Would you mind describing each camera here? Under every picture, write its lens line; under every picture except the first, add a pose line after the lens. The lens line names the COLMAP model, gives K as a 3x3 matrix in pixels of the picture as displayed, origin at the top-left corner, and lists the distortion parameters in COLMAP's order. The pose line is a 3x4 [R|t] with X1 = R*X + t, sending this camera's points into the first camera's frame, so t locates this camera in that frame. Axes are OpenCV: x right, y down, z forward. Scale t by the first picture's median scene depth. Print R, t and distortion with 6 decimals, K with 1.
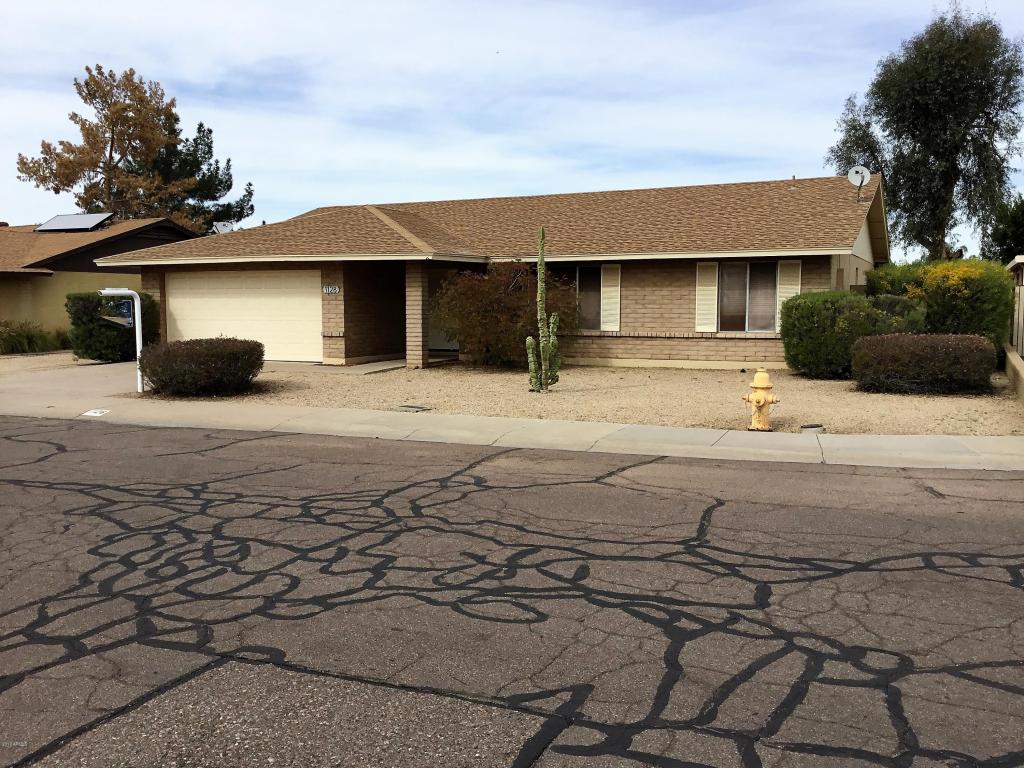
lens RADIAL K [[929.8, 0, 517.0], [0, 929.8, 386.3], [0, 0, 1]] dist [0.055975, -0.024734]
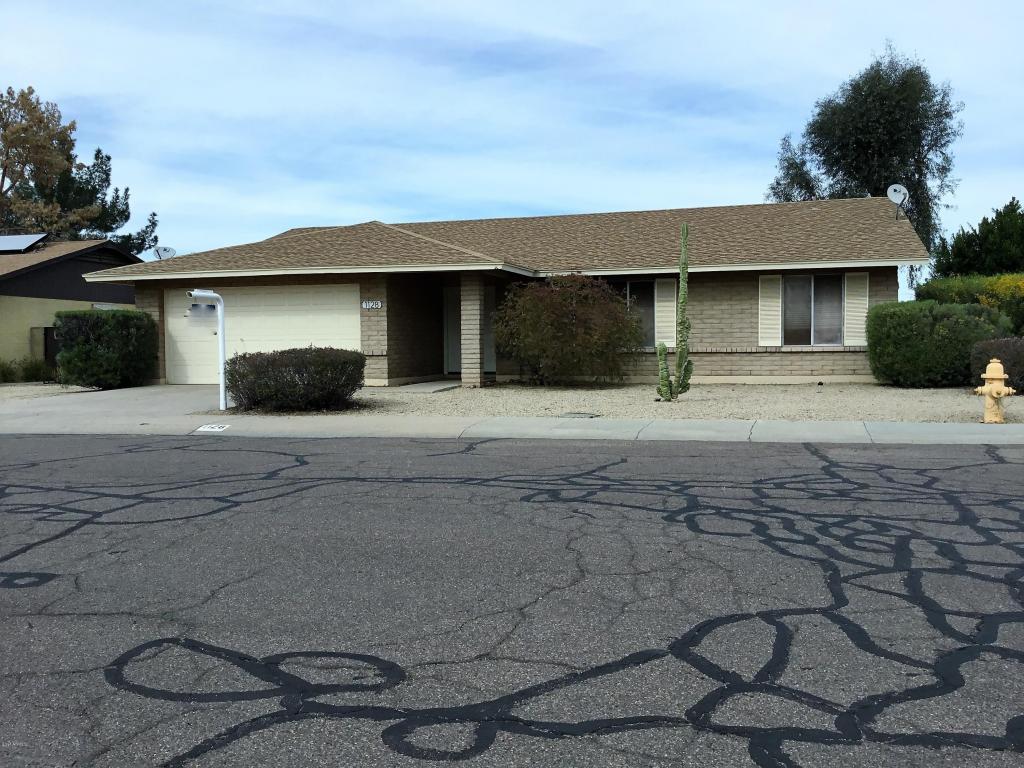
lens RADIAL K [[929.8, 0, 509.1], [0, 929.8, 382.4], [0, 0, 1]] dist [0.055975, -0.024734]
pose [[0.988476, -0.011845, 0.150911, -0.203491], [0.020127, 0.998367, -0.053471, 0.024890], [-0.150031, 0.055892, 0.987100, 0.073070]]
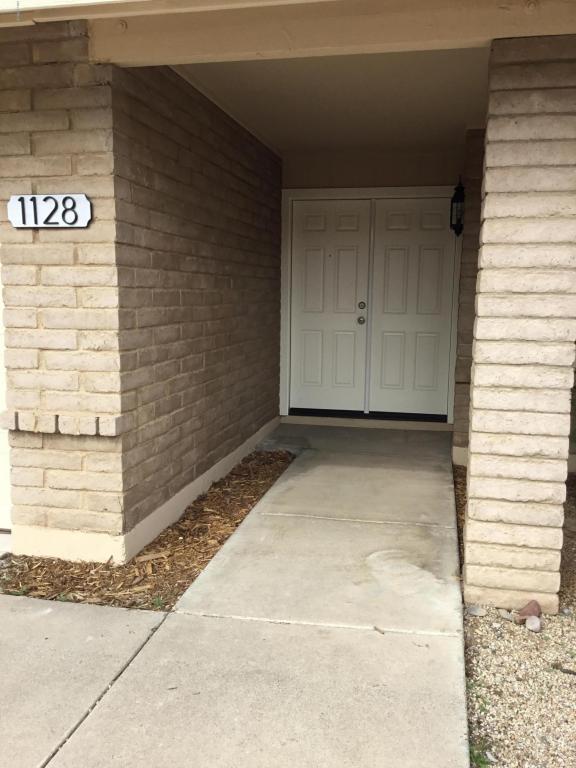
lens RADIAL K [[697.3, 0, 289.9], [0, 697.3, 384.8], [0, 0, 1]] dist [0.055975, -0.024734]
pose [[0.975447, -0.018883, 0.219425, -0.180710], [0.007716, 0.998636, 0.051635, -0.072382], [-0.220101, -0.048674, 0.974262, 0.826530]]
